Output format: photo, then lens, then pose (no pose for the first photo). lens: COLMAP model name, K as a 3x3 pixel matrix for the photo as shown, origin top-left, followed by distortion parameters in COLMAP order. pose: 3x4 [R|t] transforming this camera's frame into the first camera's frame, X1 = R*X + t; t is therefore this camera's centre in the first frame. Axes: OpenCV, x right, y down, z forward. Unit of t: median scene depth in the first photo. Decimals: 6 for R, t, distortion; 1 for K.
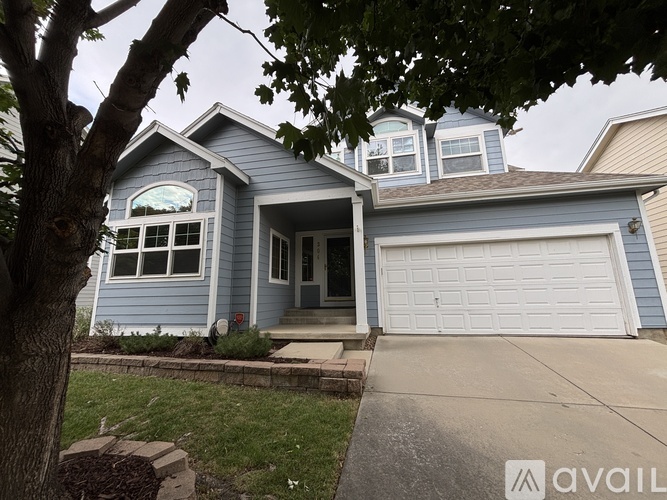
lens RADIAL K [[273.2, 0, 333.5], [0, 273.2, 250.0], [0, 0, 1]] dist [-0.010411, 0.000210]
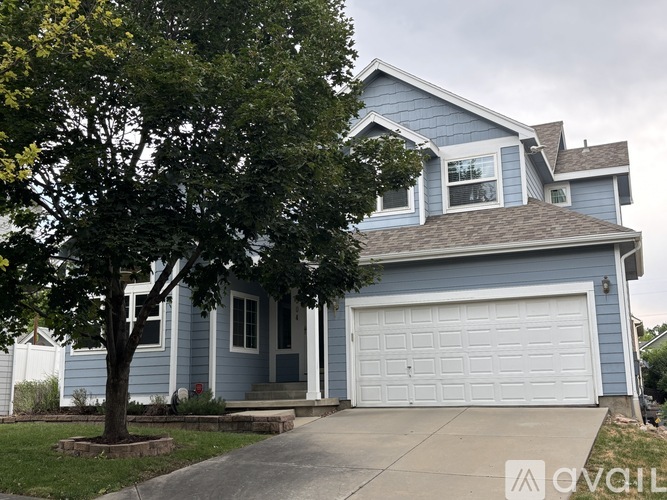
lens RADIAL K [[757.7, 0, 333.5], [0, 757.7, 250.0], [0, 0, 1]] dist [0.123567, -0.506185]
pose [[0.982393, -0.037973, -0.182927, 0.670463], [0.036707, 0.999273, -0.010303, -0.209156], [0.183185, 0.003407, 0.983073, -1.658820]]
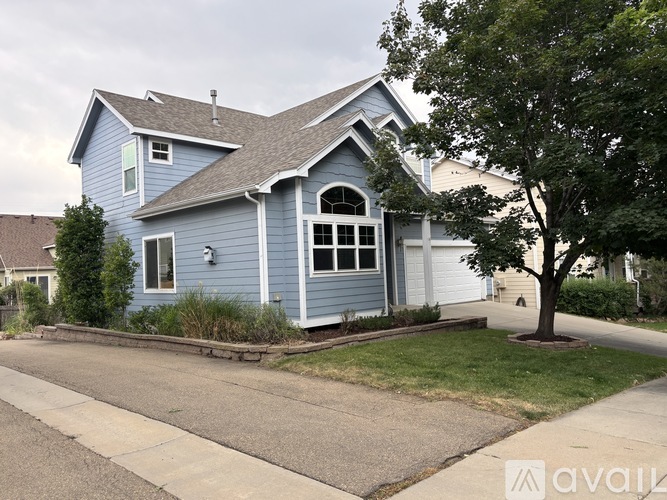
lens RADIAL K [[524.0, 0, 333.5], [0, 524.0, 250.0], [0, 0, 1]] dist [0.014970, -0.001022]
pose [[0.558130, 0.025030, 0.829376, -2.521004], [-0.129508, 0.989923, 0.057277, -0.108445], [-0.819585, -0.139379, 0.555747, -0.166301]]
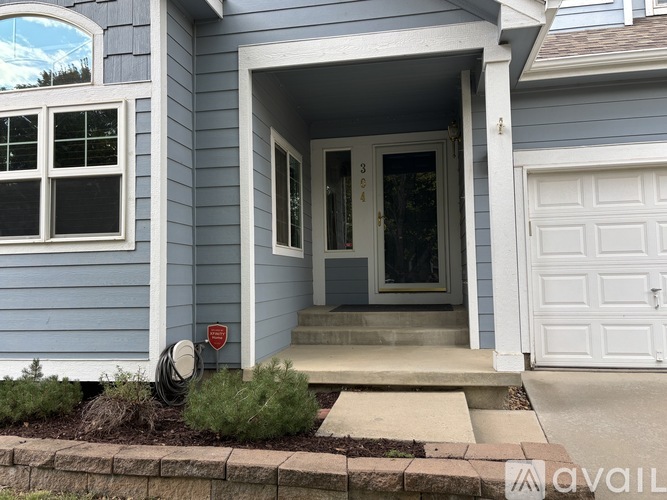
lens RADIAL K [[524.0, 0, 333.5], [0, 524.0, 250.0], [0, 0, 1]] dist [0.014970, -0.001022]
pose [[0.999893, -0.000400, 0.014620, -0.172883], [-0.001395, 0.992464, 0.122530, 0.010911], [-0.014558, -0.122537, 0.992357, 0.185983]]
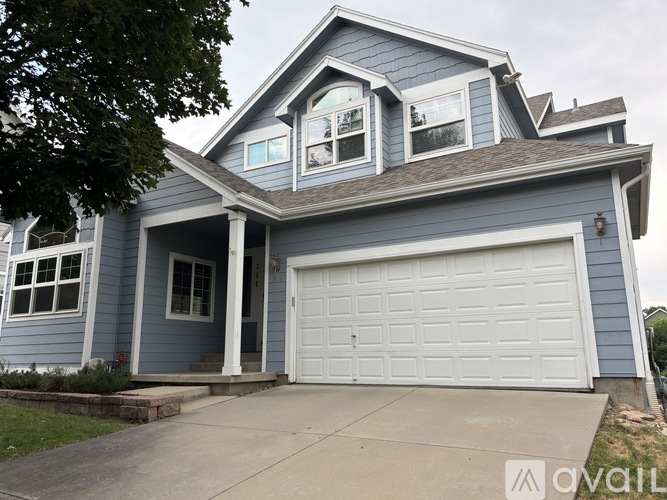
lens RADIAL K [[524.0, 0, 333.5], [0, 524.0, 250.0], [0, 0, 1]] dist [0.014970, -0.001022]
pose [[0.950292, -0.055361, -0.306399, 0.862318], [0.048360, 0.998367, -0.030400, -0.017967], [0.307581, 0.014071, 0.951418, -0.424404]]
